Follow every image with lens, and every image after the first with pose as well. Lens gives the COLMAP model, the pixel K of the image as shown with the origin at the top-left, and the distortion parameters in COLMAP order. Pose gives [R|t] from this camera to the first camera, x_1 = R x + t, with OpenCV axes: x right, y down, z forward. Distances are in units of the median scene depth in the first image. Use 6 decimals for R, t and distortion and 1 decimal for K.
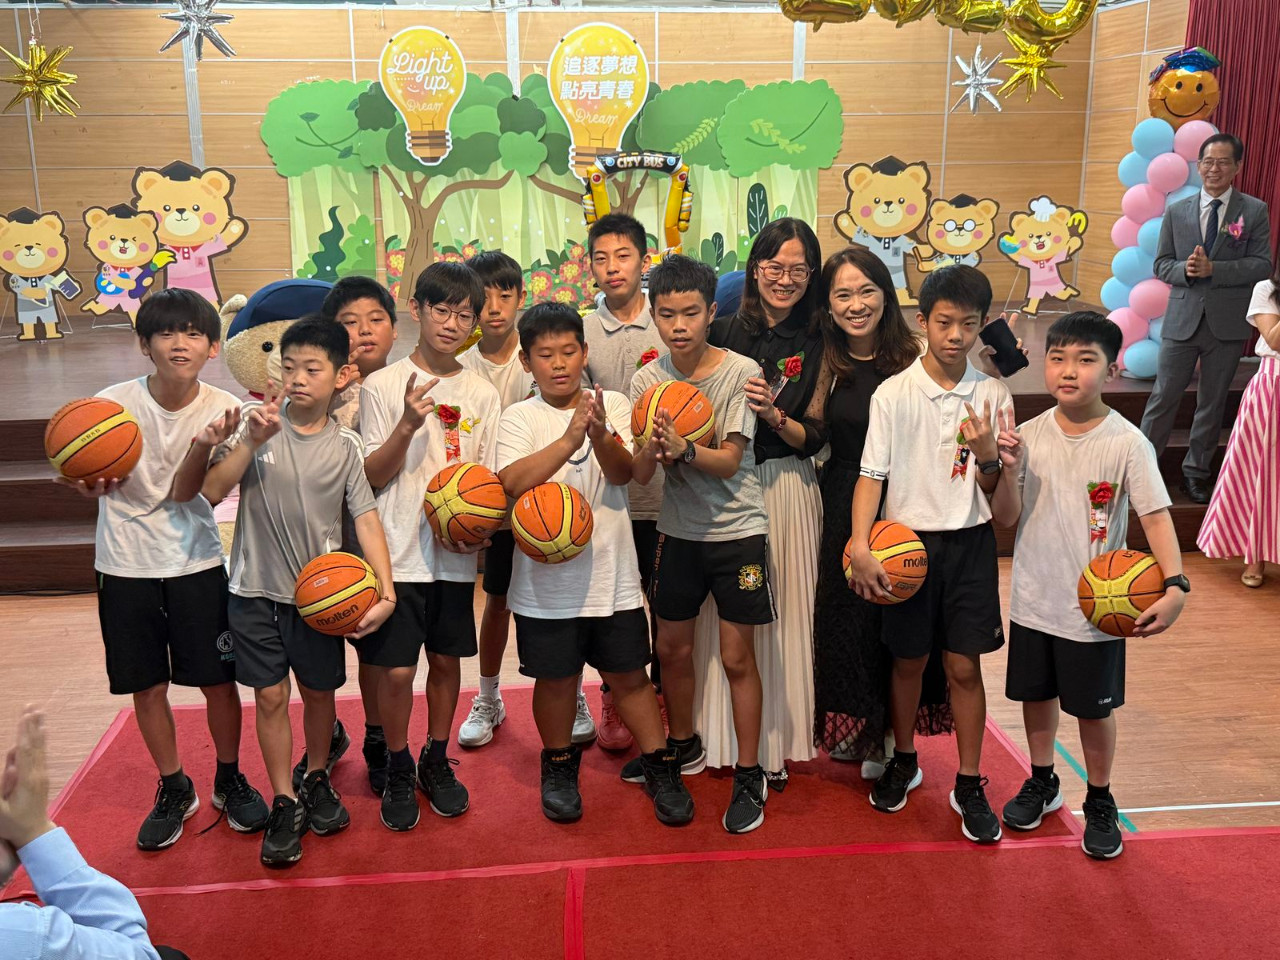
lens RADIAL K [[1296.3, 0, 638.3], [0, 1296.3, 494.0], [0, 0, 1]] dist [0.207865, -0.496460]
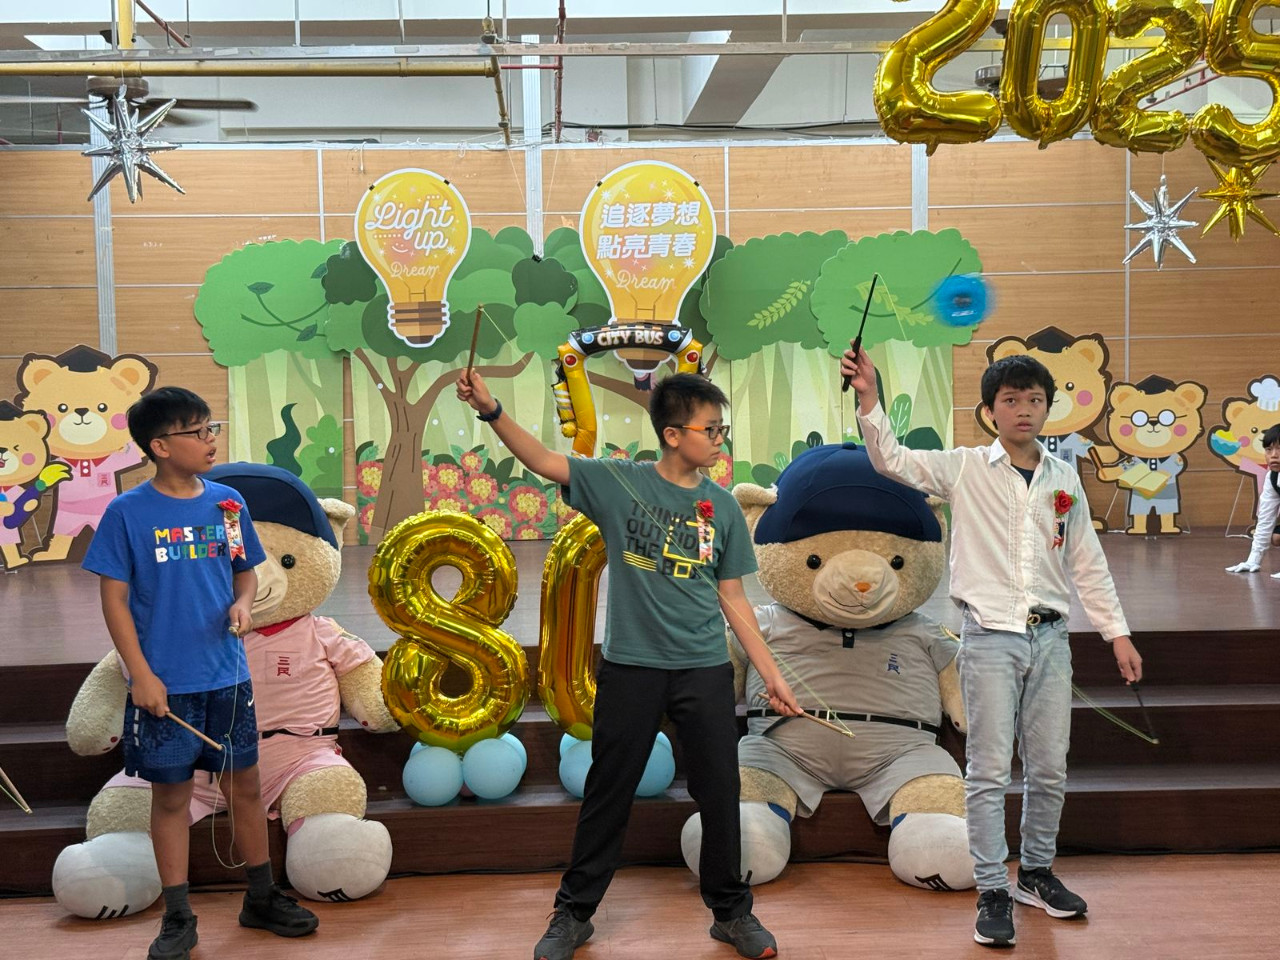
lens RADIAL K [[1926.4, 0, 642.9], [0, 1926.4, 488.8], [0, 0, 1]] dist [0.162901, -0.112975]
pose [[0.999121, -0.010074, -0.040698, 0.009639], [0.002215, 0.982033, -0.188697, 0.032705], [0.041868, 0.188441, 0.981192, -0.042550]]
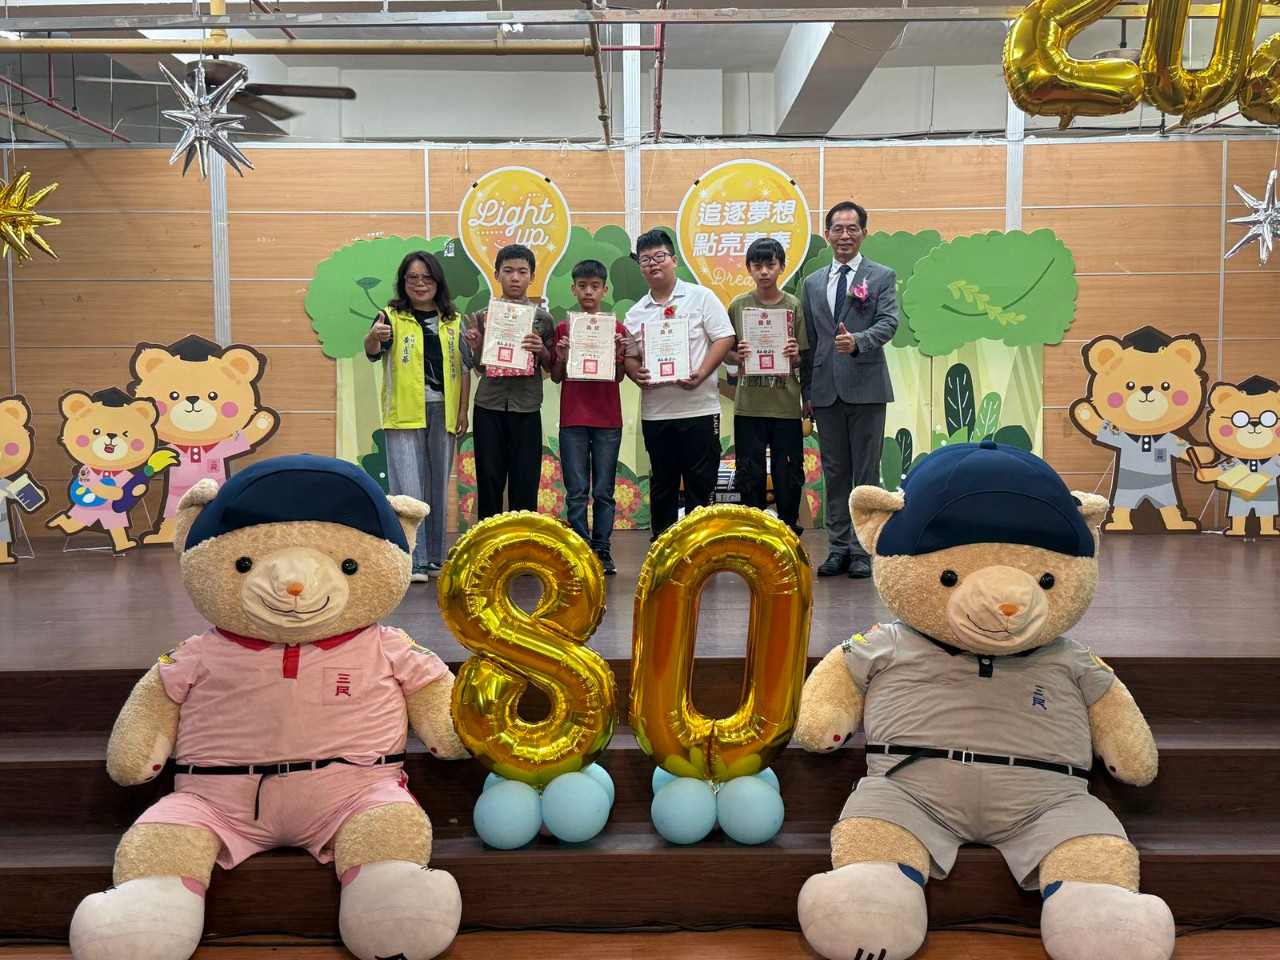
lens RADIAL K [[1558.8, 0, 640.0], [0, 1558.8, 480.0], [0, 0, 1]] dist [0.206532, -0.467681]
pose [[0.995955, 0.005174, -0.089705, -0.008084], [-0.021639, 0.982770, -0.183561, -0.007464], [0.087210, 0.184760, 0.978907, 0.139056]]
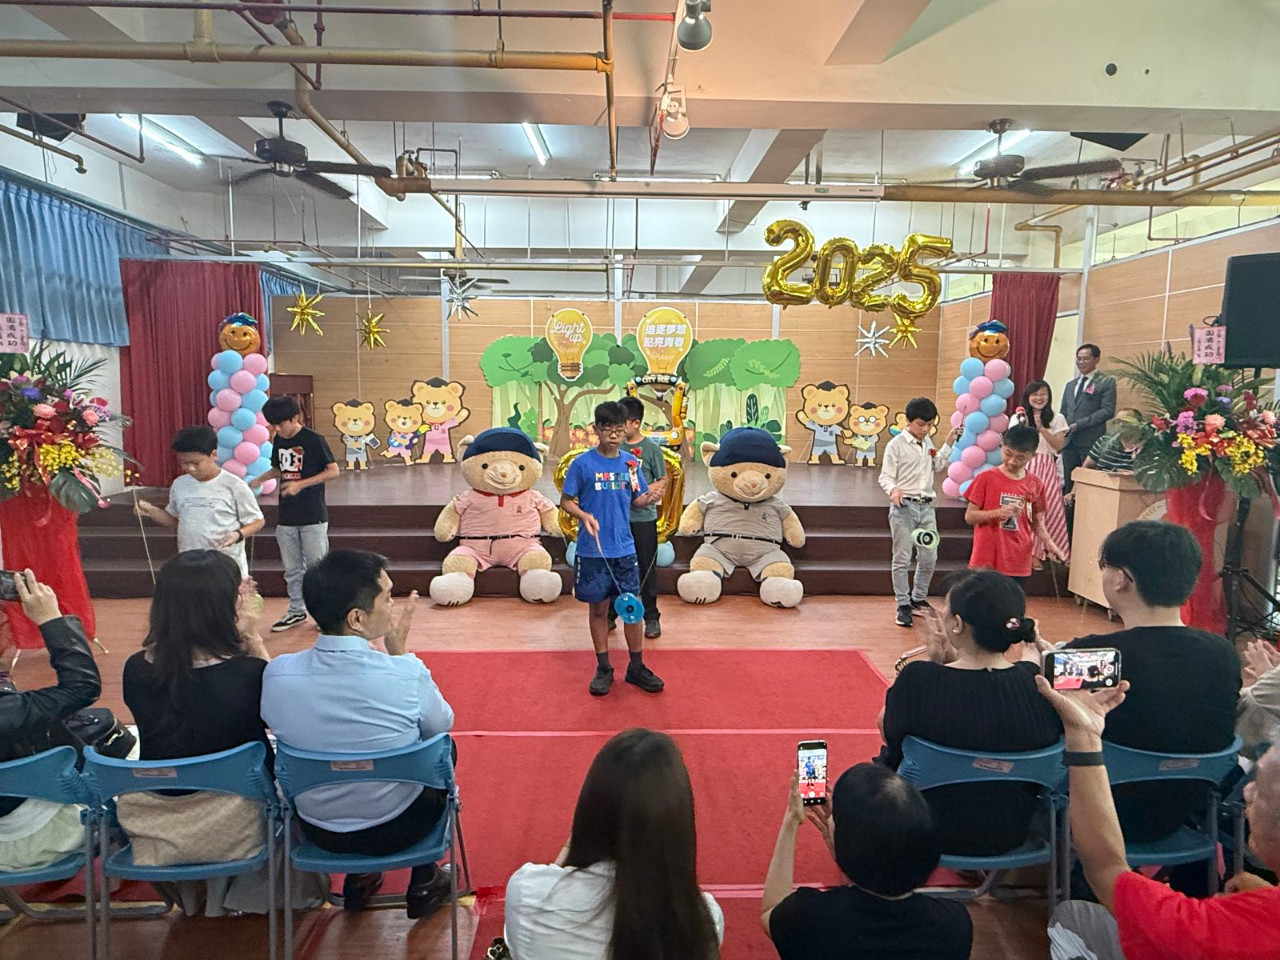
lens RADIAL K [[783.4, 0, 633.0], [0, 783.4, 480.7], [0, 0, 1]] dist [0.004749, 0.003084]
pose [[0.997908, 0.024061, -0.059998, -0.003960], [-0.032065, 0.990158, -0.136232, 0.030556], [0.056129, 0.137871, 0.988858, -0.044952]]
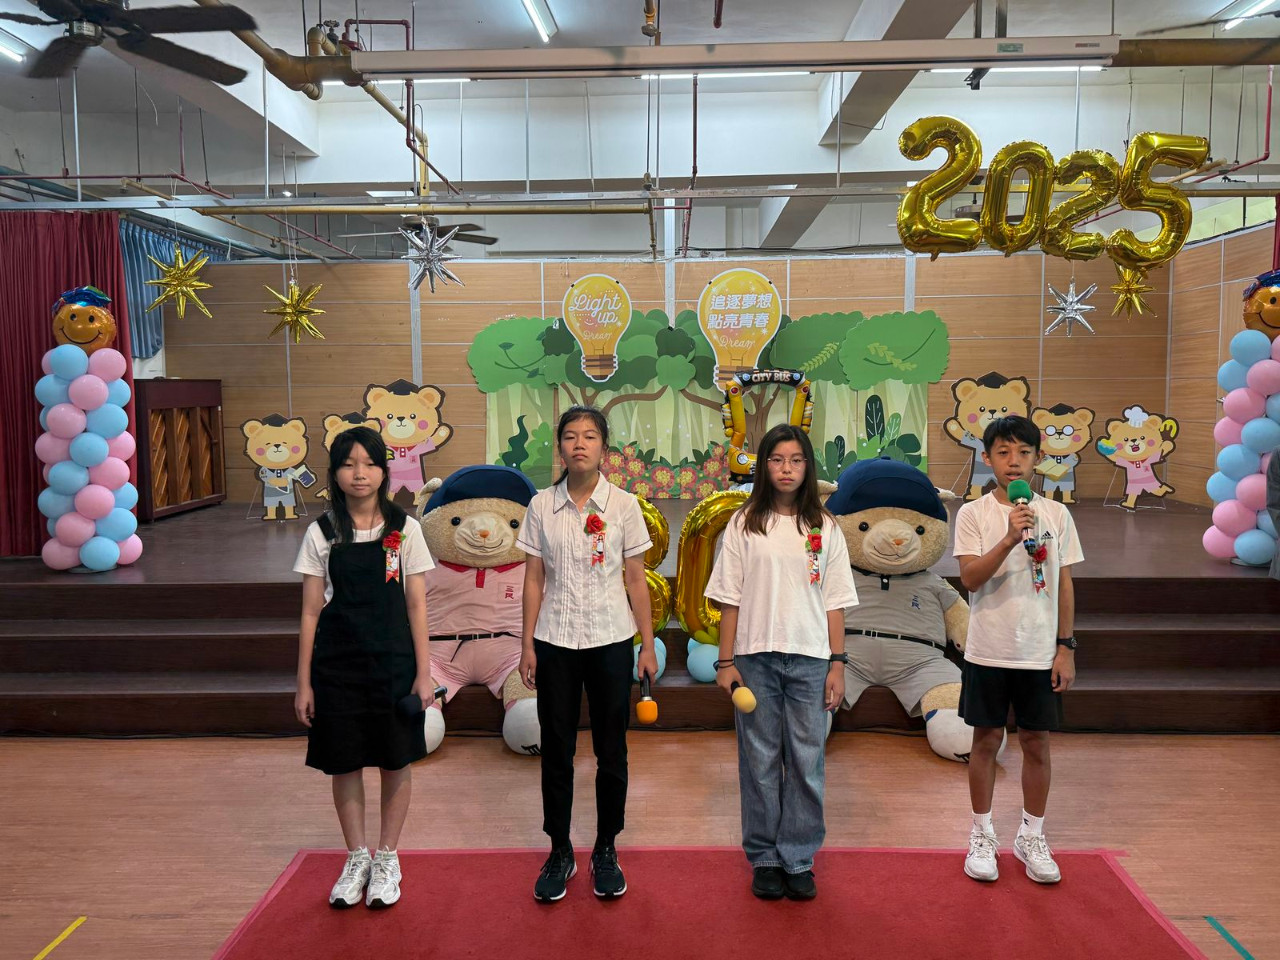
lens RADIAL K [[1053.6, 0, 635.1], [0, 1053.6, 477.4], [0, 0, 1]] dist [0.181066, -0.358517]
pose [[0.992886, 0.007456, -0.118832, -0.008467], [-0.027483, 0.985438, -0.167798, 0.001343], [0.115850, 0.169871, 0.978633, 0.058335]]
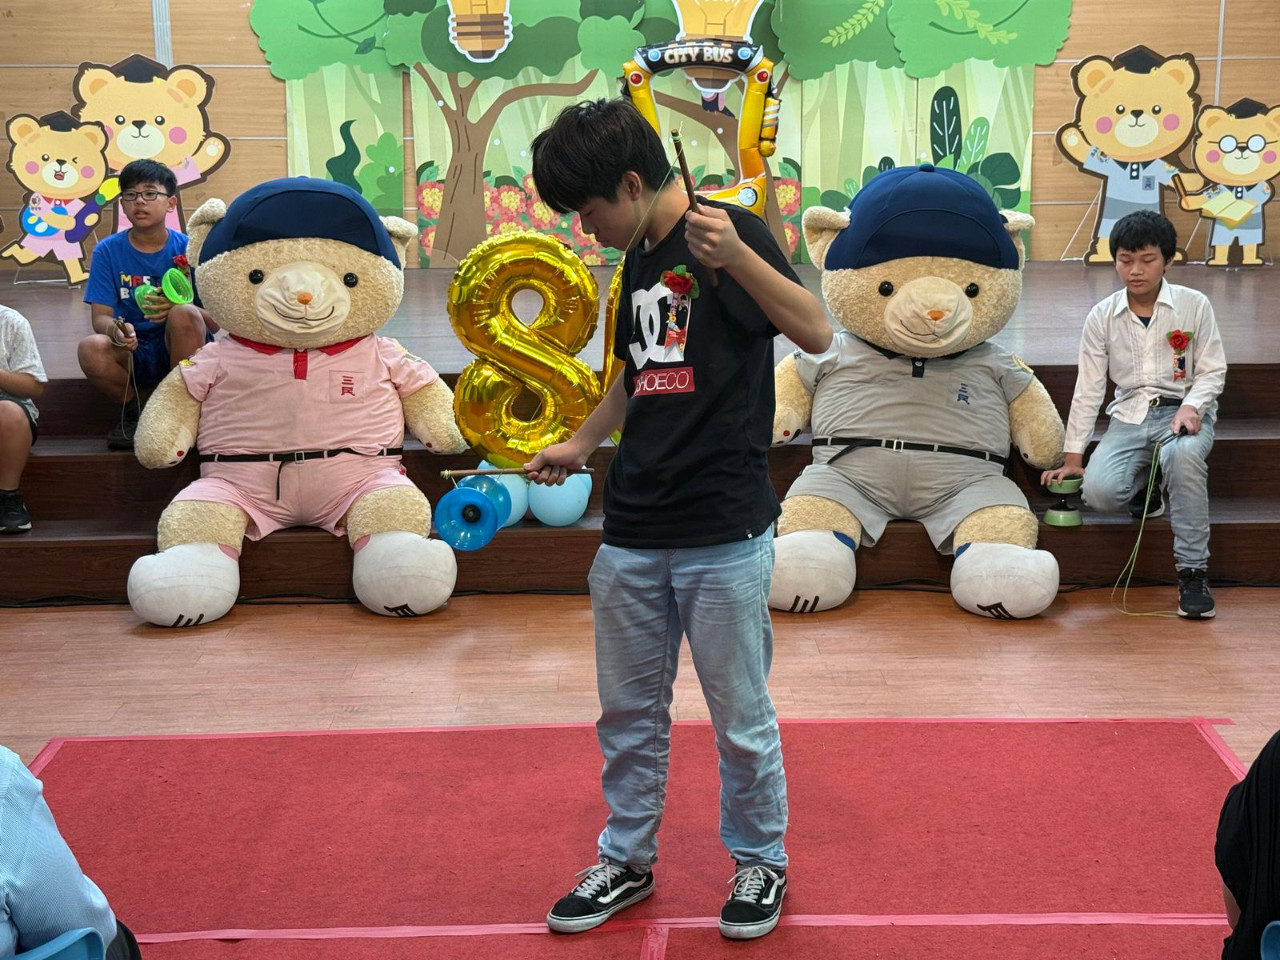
lens RADIAL K [[1930.1, 0, 638.9], [0, 1930.1, 485.6], [0, 0, 1]] dist [0.182242, -0.311907]
pose [[0.997265, 0.013677, -0.072631, 0.006768], [-0.017554, 0.998440, -0.053006, 0.034066], [0.071793, 0.054136, 0.995949, -0.034407]]
